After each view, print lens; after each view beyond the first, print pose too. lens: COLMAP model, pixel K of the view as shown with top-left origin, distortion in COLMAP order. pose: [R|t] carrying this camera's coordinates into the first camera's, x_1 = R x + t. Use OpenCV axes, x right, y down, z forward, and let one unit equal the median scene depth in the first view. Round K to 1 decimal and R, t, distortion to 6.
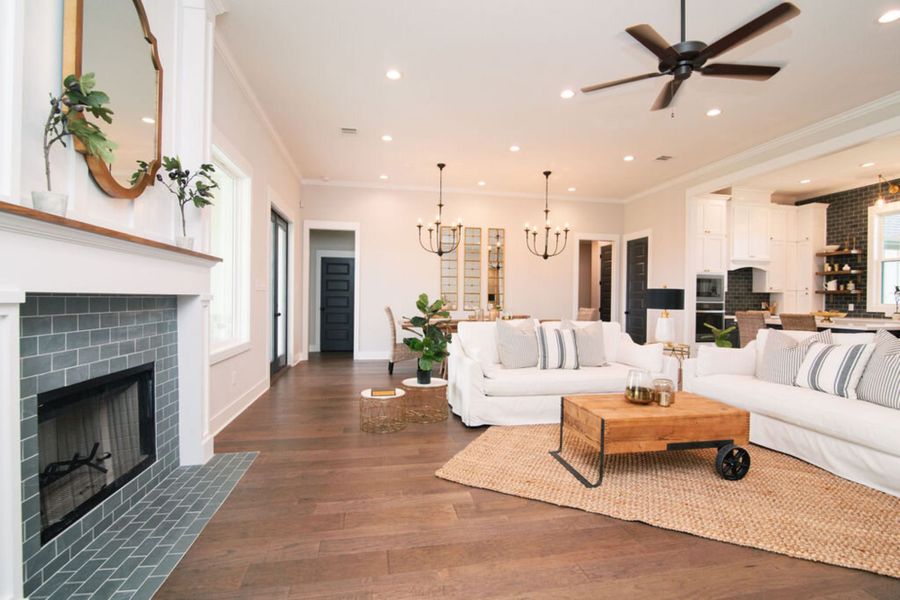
lens RADIAL K [[415.1, 0, 450.0], [0, 415.1, 300.0], [0, 0, 1]] dist [-0.015914, 0.000220]
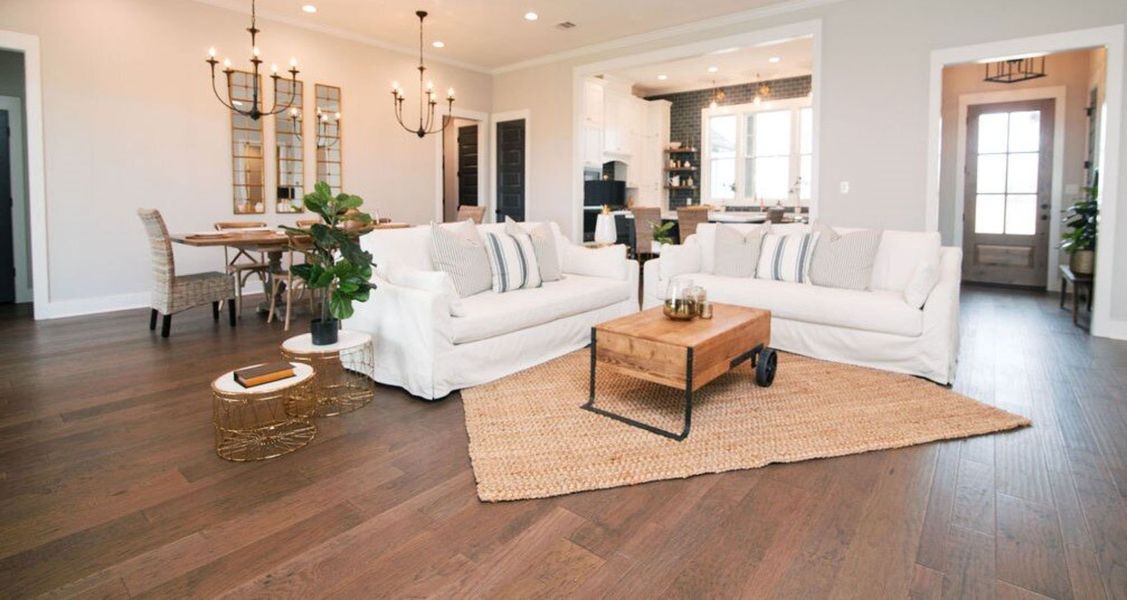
lens RADIAL K [[521.4, 0, 563.2], [0, 521.4, 227.0], [0, 0, 1]] dist [-0.019124, 0.000122]
pose [[0.765118, -0.041673, 0.642540, -0.163039], [0.006245, 0.998337, 0.057312, 0.004163], [-0.643860, -0.039838, 0.764105, 0.167760]]
